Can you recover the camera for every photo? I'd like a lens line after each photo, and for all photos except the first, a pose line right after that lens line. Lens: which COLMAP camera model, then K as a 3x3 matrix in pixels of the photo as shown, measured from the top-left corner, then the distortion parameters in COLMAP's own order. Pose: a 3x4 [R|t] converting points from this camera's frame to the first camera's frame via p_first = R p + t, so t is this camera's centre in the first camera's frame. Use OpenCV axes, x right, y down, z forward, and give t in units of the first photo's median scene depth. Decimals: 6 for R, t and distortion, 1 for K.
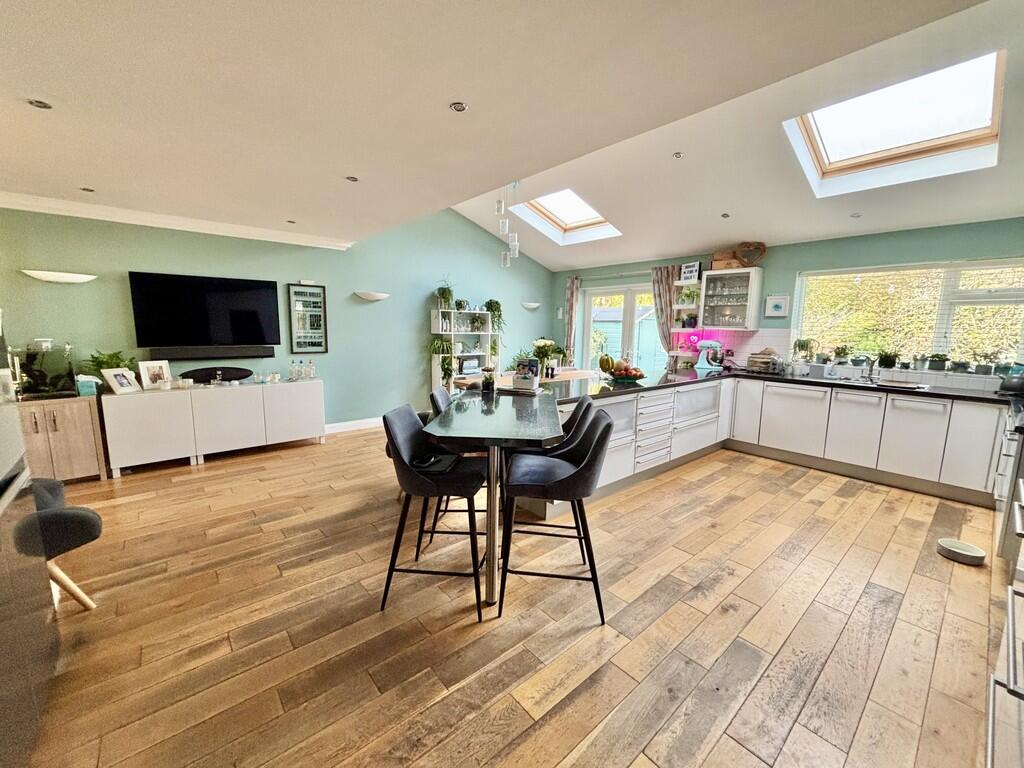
lens RADIAL K [[413.2, 0, 514.2], [0, 413.2, 387.0], [0, 0, 1]] dist [-0.007488, -0.000727]
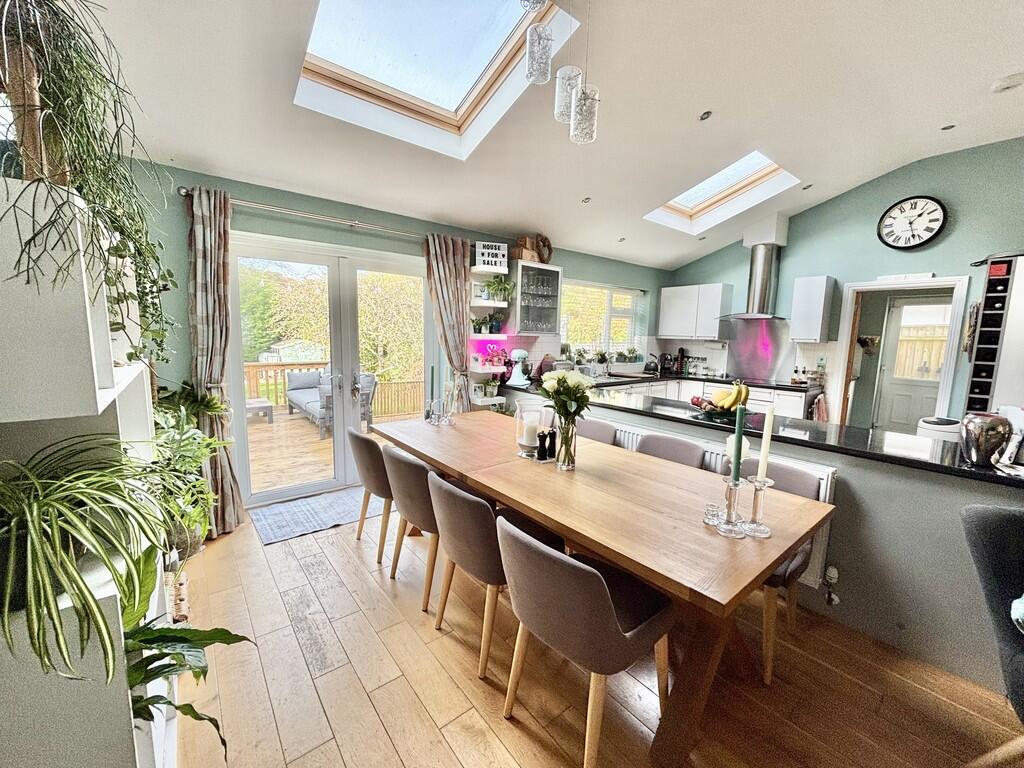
lens RADIAL K [[413.2, 0, 514.2], [0, 413.2, 387.0], [0, 0, 1]] dist [-0.007488, -0.000727]
pose [[0.031268, -0.142331, 0.989325, -0.429207], [0.123016, 0.982832, 0.137508, -0.203692], [-0.991912, 0.117404, 0.048240, 1.316280]]
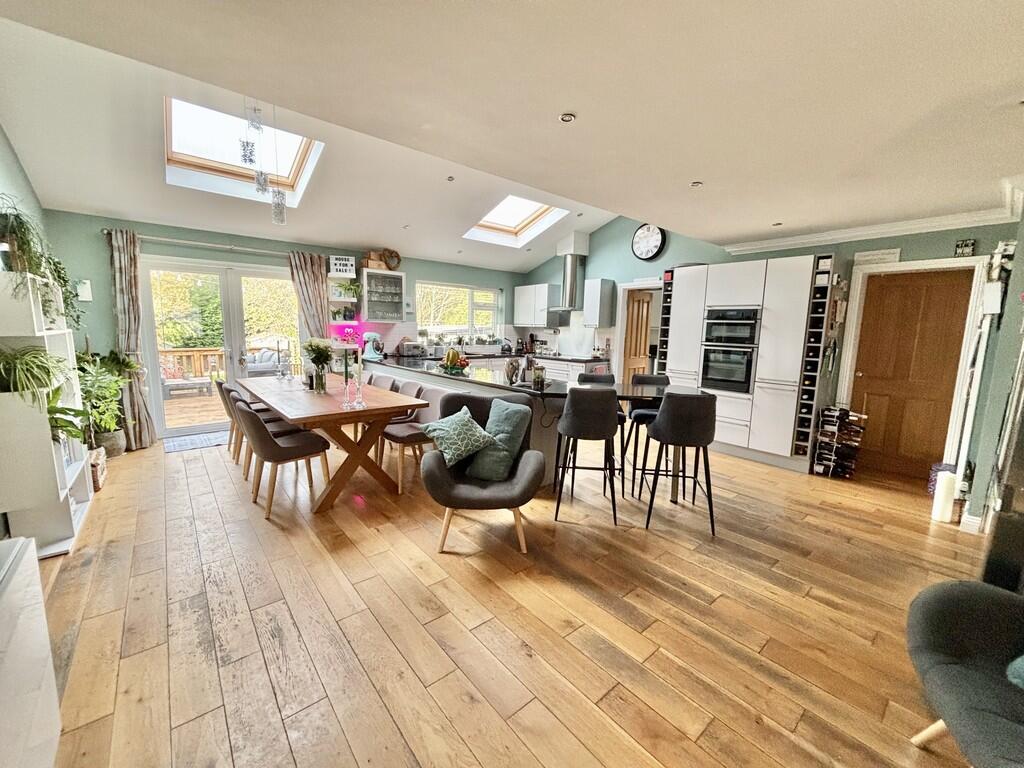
lens RADIAL K [[413.2, 0, 514.2], [0, 413.2, 387.0], [0, 0, 1]] dist [-0.007488, -0.000727]
pose [[0.005481, -0.158181, 0.987395, -0.843640], [0.125408, 0.979723, 0.156255, -0.126465], [-0.992090, 0.122971, 0.025207, 0.824193]]
